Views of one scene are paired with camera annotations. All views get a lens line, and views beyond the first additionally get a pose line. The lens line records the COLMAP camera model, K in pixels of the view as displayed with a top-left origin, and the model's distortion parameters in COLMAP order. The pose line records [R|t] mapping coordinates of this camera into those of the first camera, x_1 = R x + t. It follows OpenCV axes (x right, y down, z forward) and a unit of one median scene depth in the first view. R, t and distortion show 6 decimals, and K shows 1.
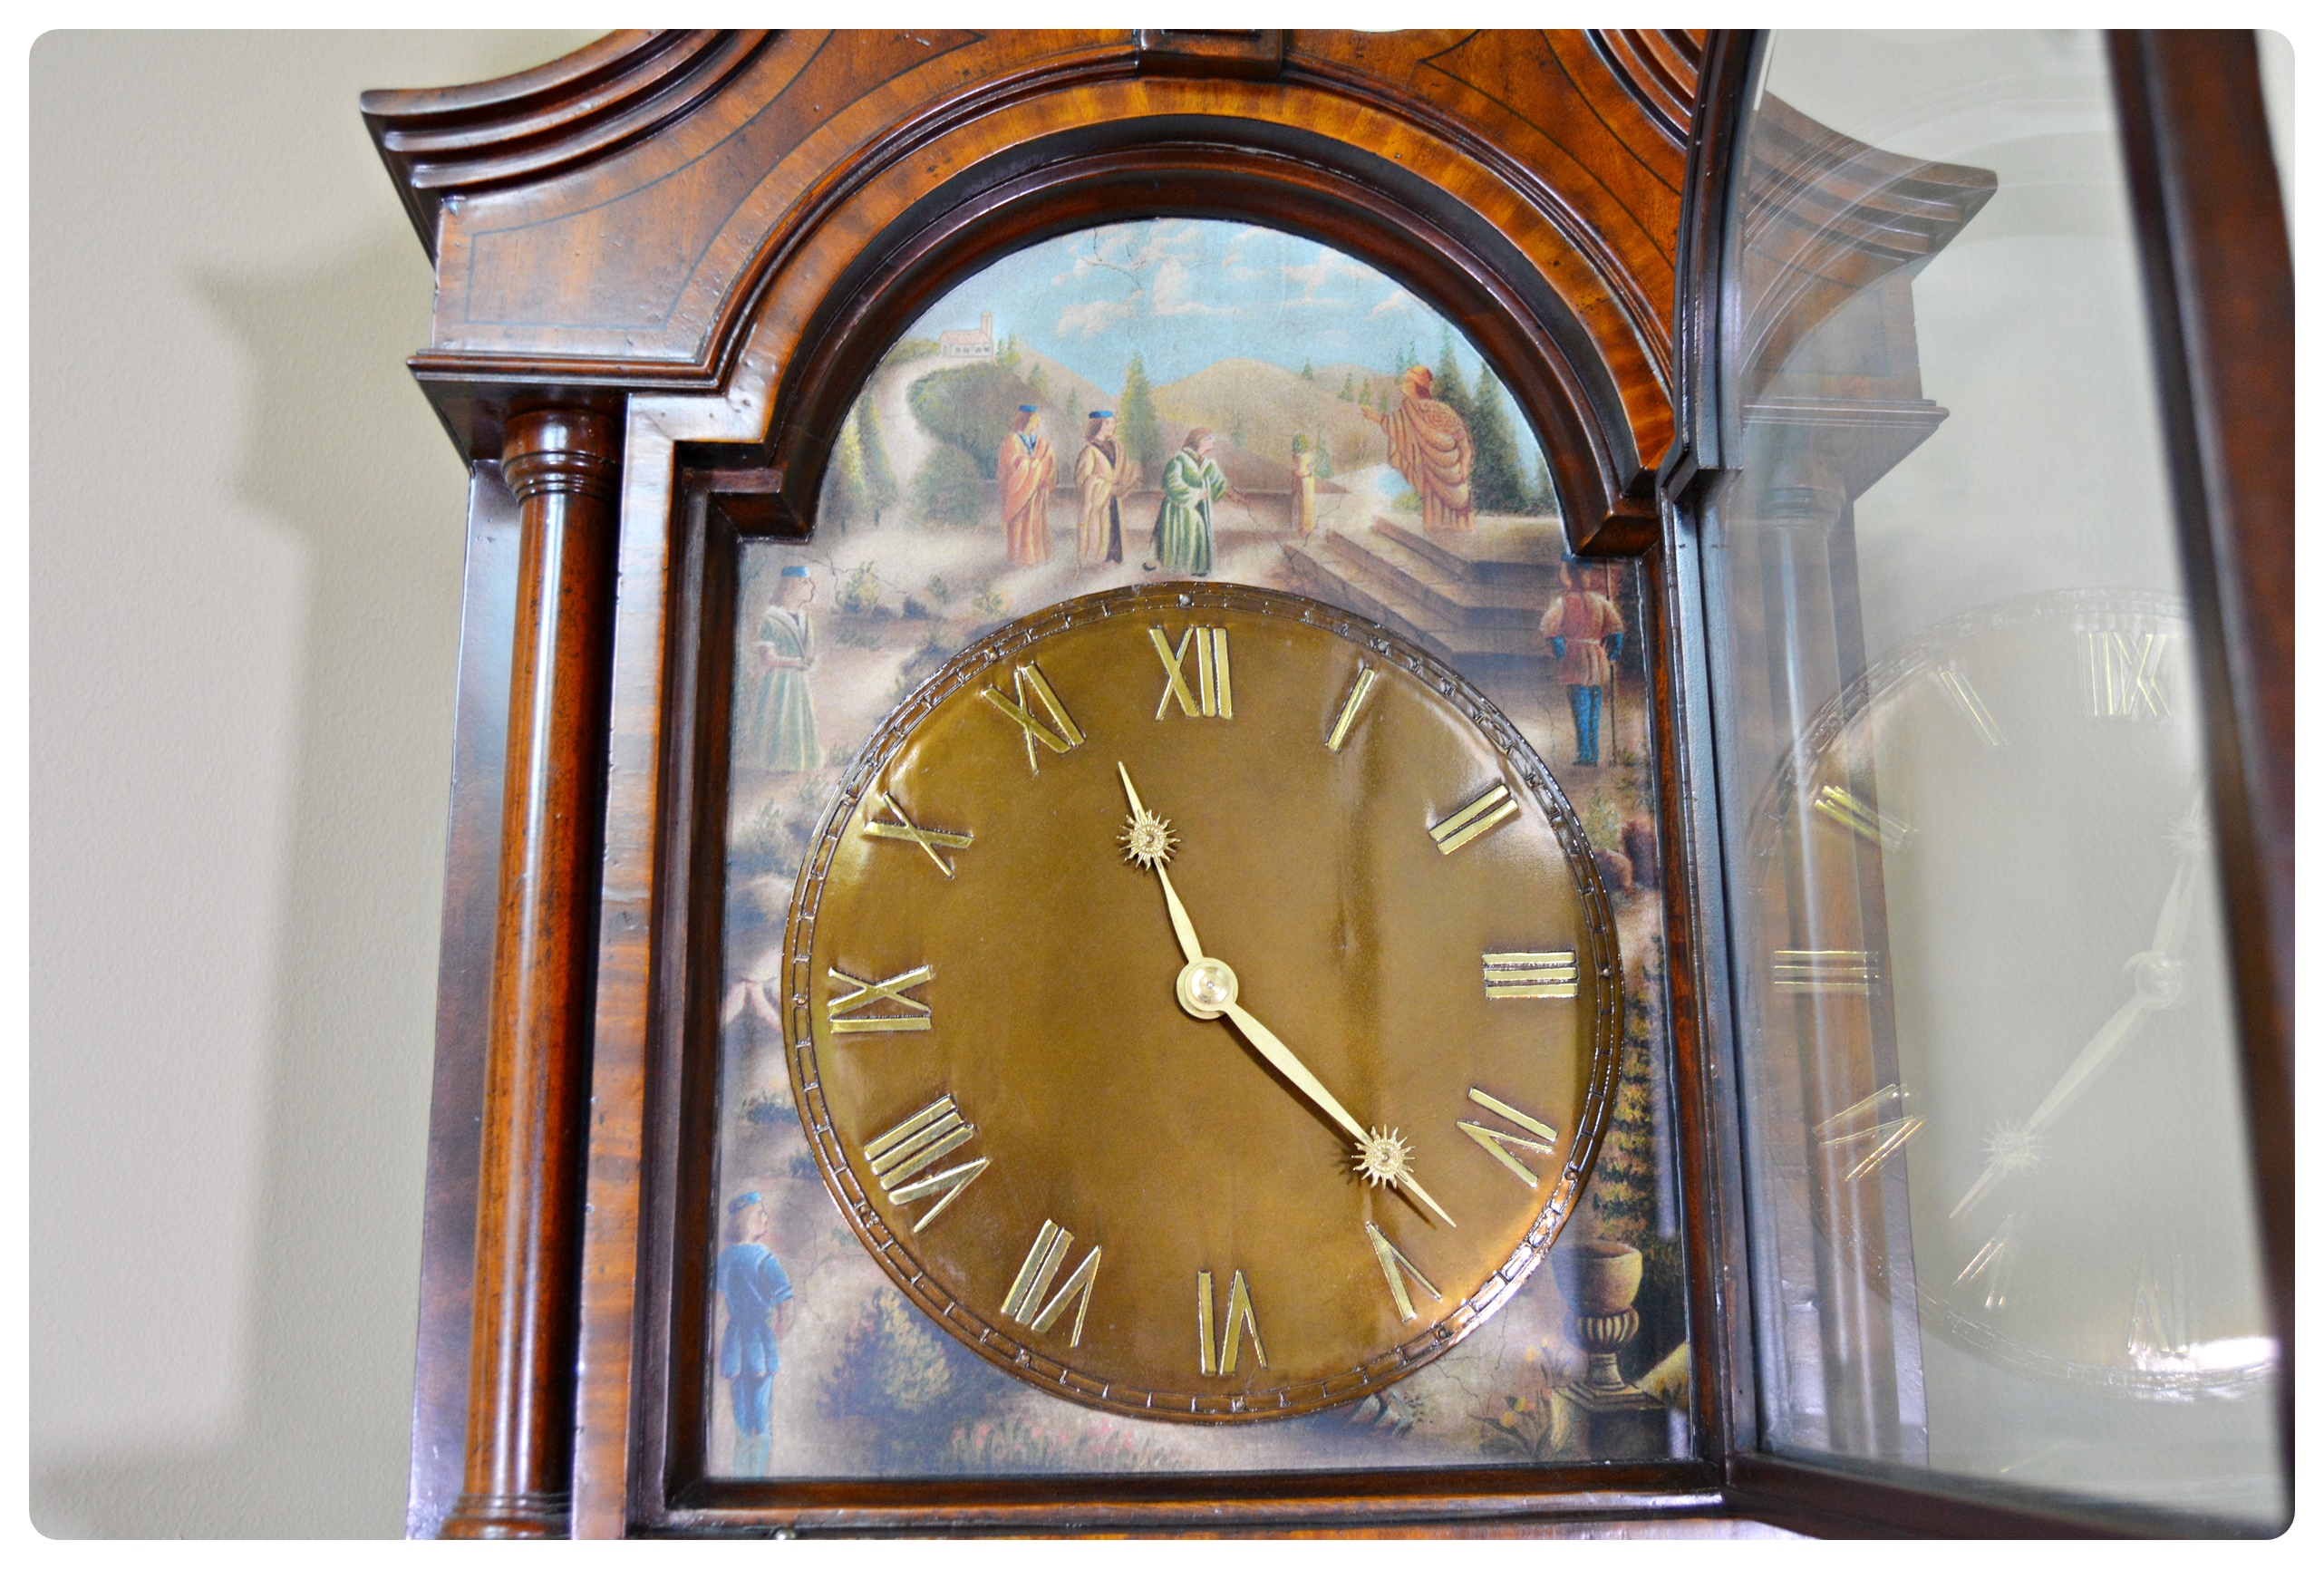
lens RADIAL K [[2045.3, 0, 1147.1], [0, 2045.3, 838.9], [0, 0, 1]] dist [-0.061257, -0.002454]
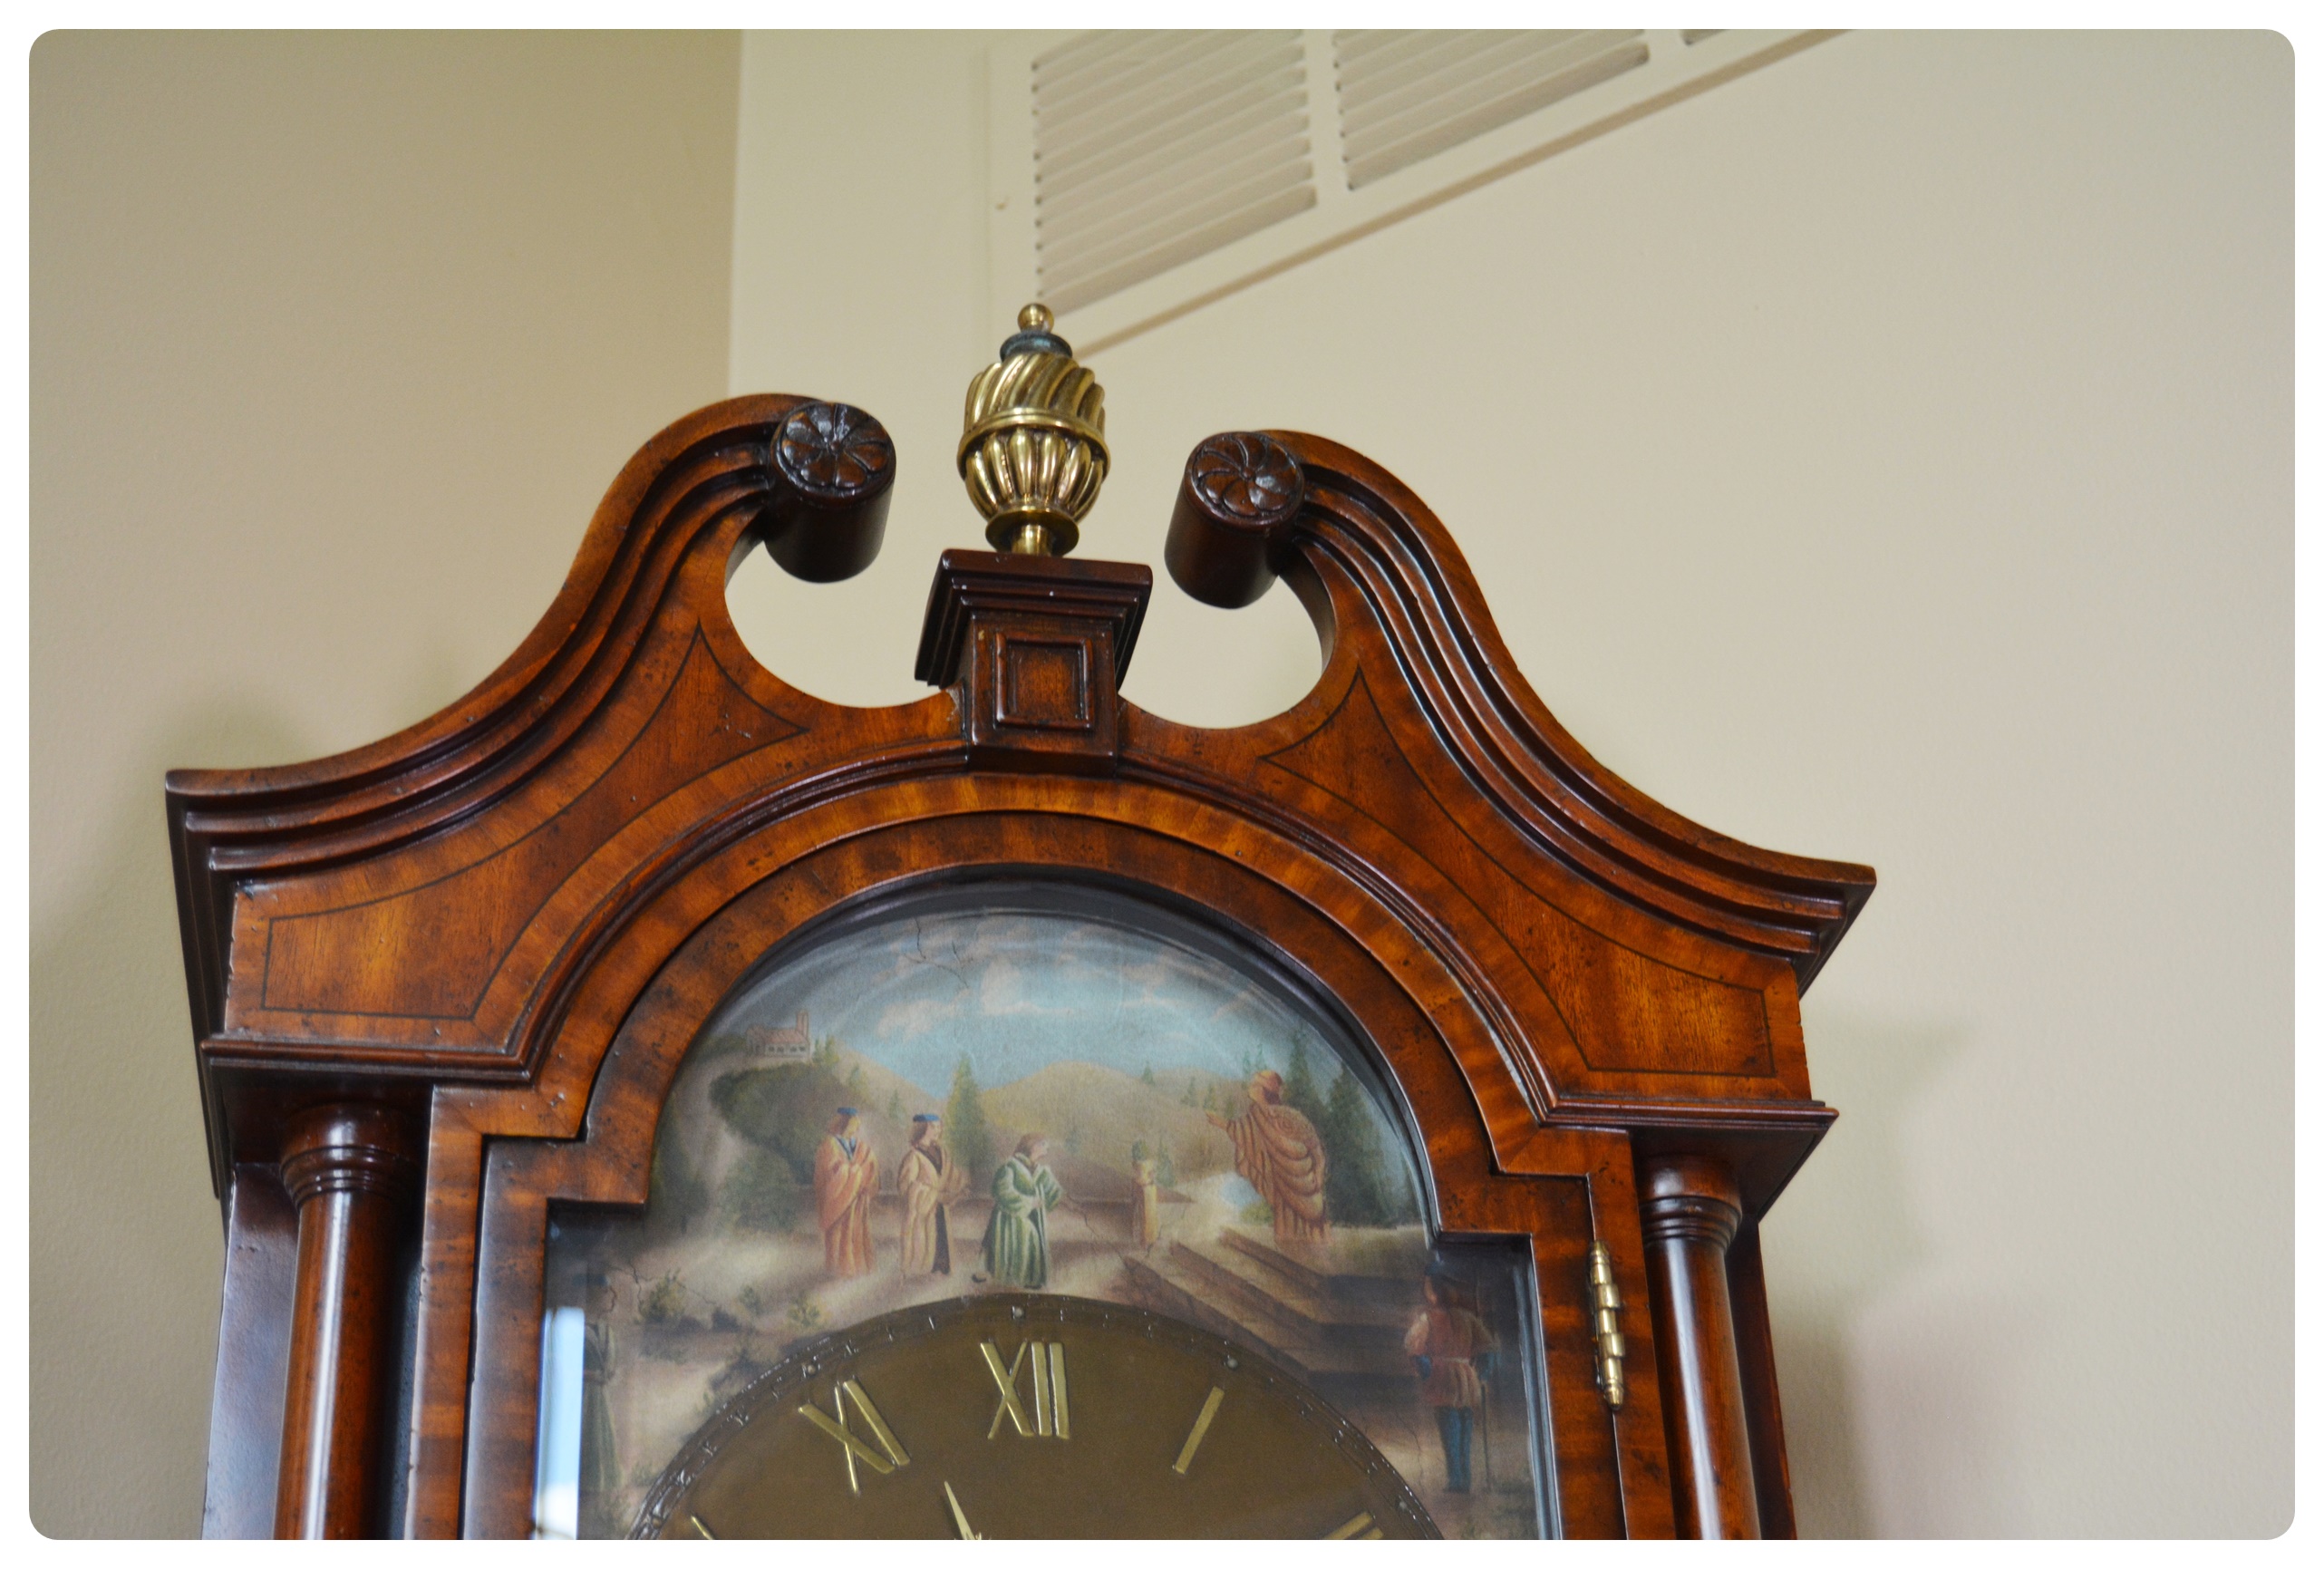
lens RADIAL K [[3611.7, 0, 1157.6], [0, 3611.7, 880.5], [0, 0, 1]] dist [-0.033484, 0.010005]
pose [[0.996782, 0.009666, 0.079581, -0.050473], [0.015263, 0.951663, -0.306764, 0.198688], [-0.078699, 0.306992, 0.948453, -0.611945]]
